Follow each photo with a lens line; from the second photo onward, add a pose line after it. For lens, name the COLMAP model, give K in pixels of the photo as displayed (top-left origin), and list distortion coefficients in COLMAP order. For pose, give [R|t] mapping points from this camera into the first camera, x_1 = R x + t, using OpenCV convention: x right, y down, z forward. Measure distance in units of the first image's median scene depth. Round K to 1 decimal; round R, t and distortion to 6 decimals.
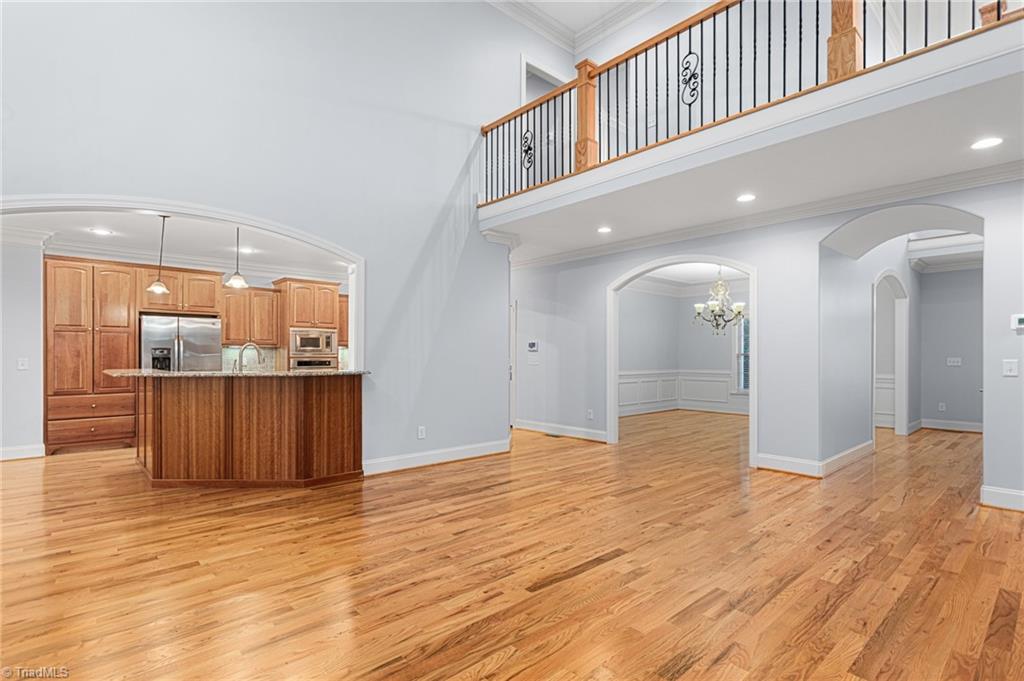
lens RADIAL K [[497.7, 0, 511.5], [0, 497.7, 358.1], [0, 0, 1]] dist [0.002142, 0.000382]
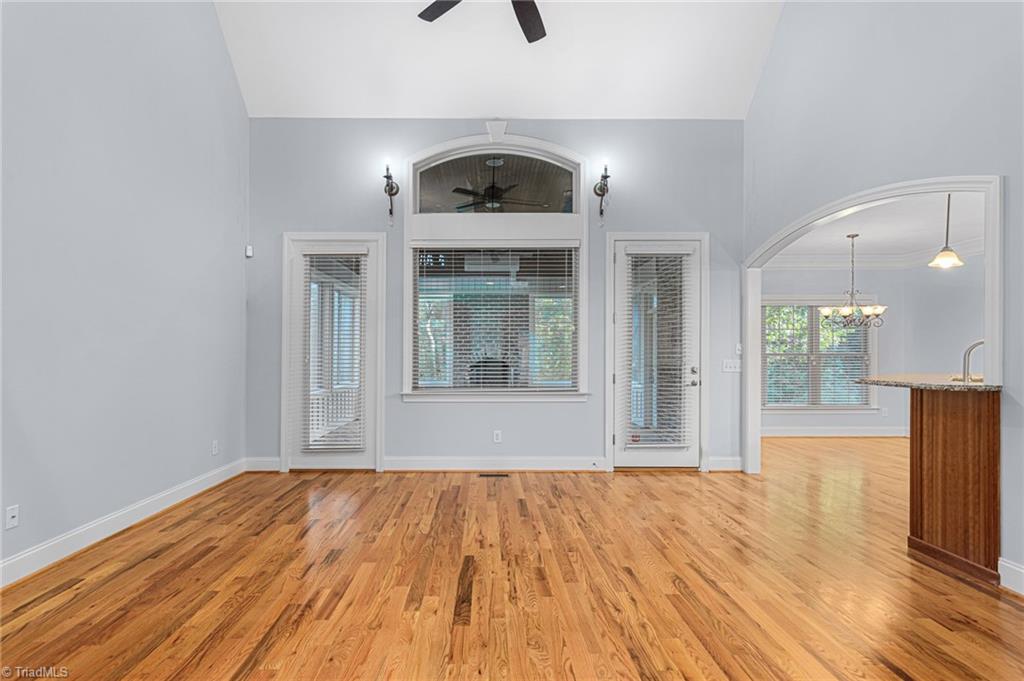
lens RADIAL K [[484.1, 0, 467.5], [0, 484.1, 352.2], [0, 0, 1]] dist [-0.000360, 0.000052]
pose [[-0.676554, -0.003359, -0.736385, 0.763120], [-0.004973, 0.999988, 0.000008, -0.013693], [0.736376, 0.003668, -0.676562, 1.528081]]
